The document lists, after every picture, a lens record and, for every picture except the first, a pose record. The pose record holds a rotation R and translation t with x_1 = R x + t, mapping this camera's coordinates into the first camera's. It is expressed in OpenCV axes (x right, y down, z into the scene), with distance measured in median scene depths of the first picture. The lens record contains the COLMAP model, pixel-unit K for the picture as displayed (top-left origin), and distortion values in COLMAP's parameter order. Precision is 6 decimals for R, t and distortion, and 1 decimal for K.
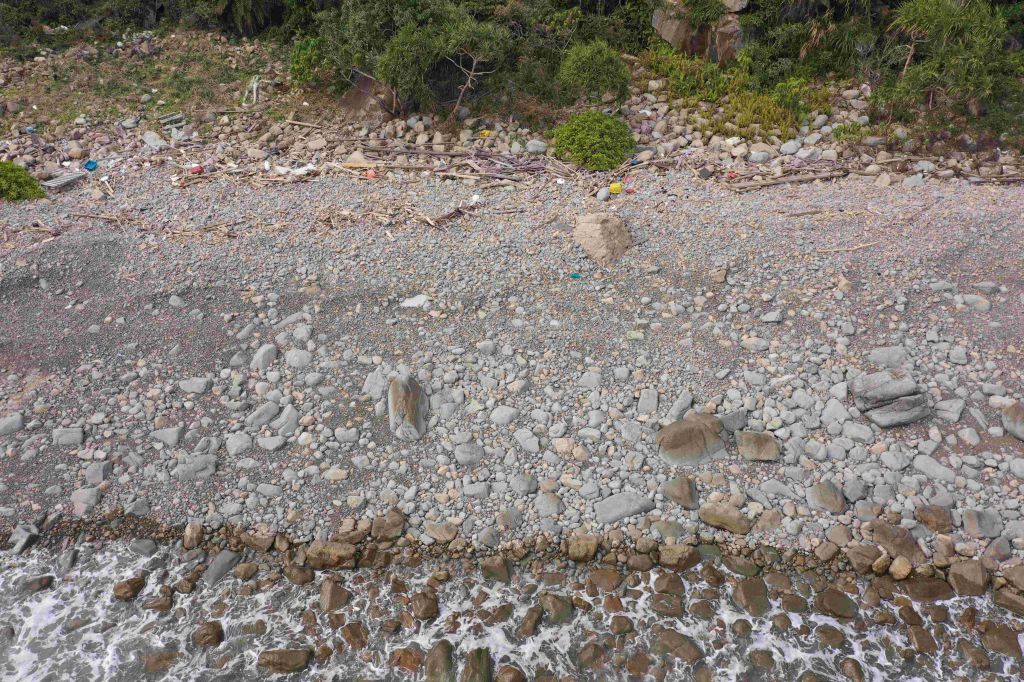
lens RADIAL K [[809.7, 0, 512.2], [0, 809.7, 338.7], [0, 0, 1]] dist [0.012764, 0.005791]
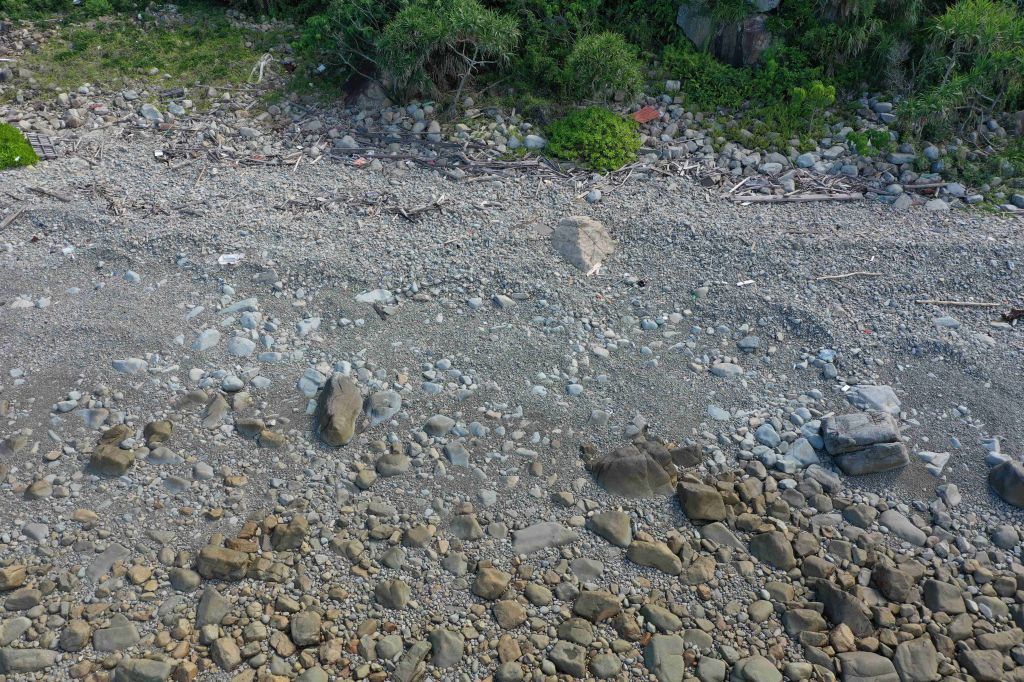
lens RADIAL K [[809.7, 0, 512.6], [0, 809.7, 335.8], [0, 0, 1]] dist [0.012764, 0.005791]
pose [[0.993846, 0.078903, -0.077744, 0.093199], [-0.079196, 0.996859, -0.000696, -0.008680], [0.077445, 0.006848, 0.996973, 0.052834]]
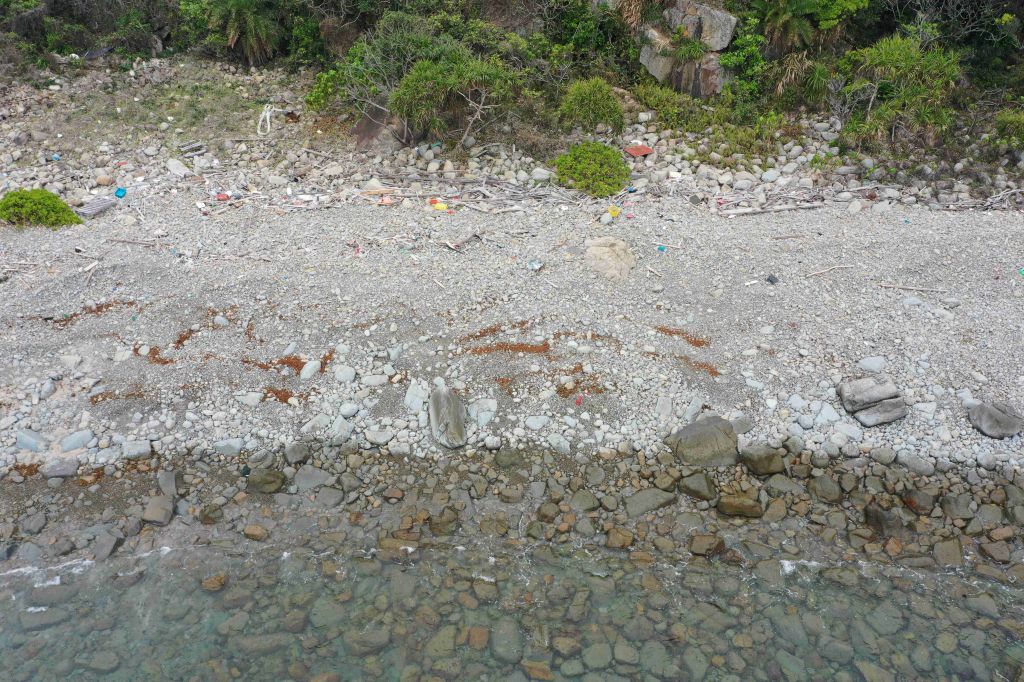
lens RADIAL K [[809.7, 0, 512.0], [0, 809.7, 340.7], [0, 0, 1]] dist [0.012764, 0.005791]
pose [[0.998146, -0.010896, 0.059882, -0.074135], [0.011542, 0.999879, -0.010454, -0.003994], [-0.059761, 0.011125, 0.998151, -0.074012]]
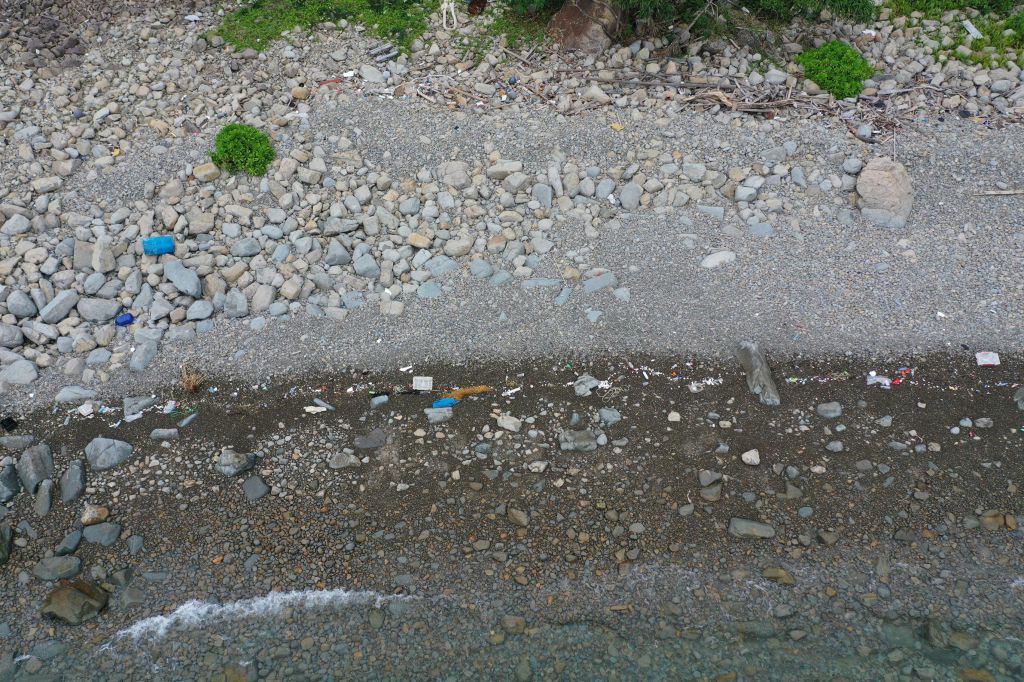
lens RADIAL K [[801.7, 0, 512.7], [0, 801.7, 343.3], [0, 0, 1]] dist [0.008158, -0.021109]
pose [[0.998721, -0.031837, 0.039272, -0.326161], [0.024500, 0.984285, 0.174882, -0.095425], [-0.044223, -0.173696, 0.983806, 0.009435]]
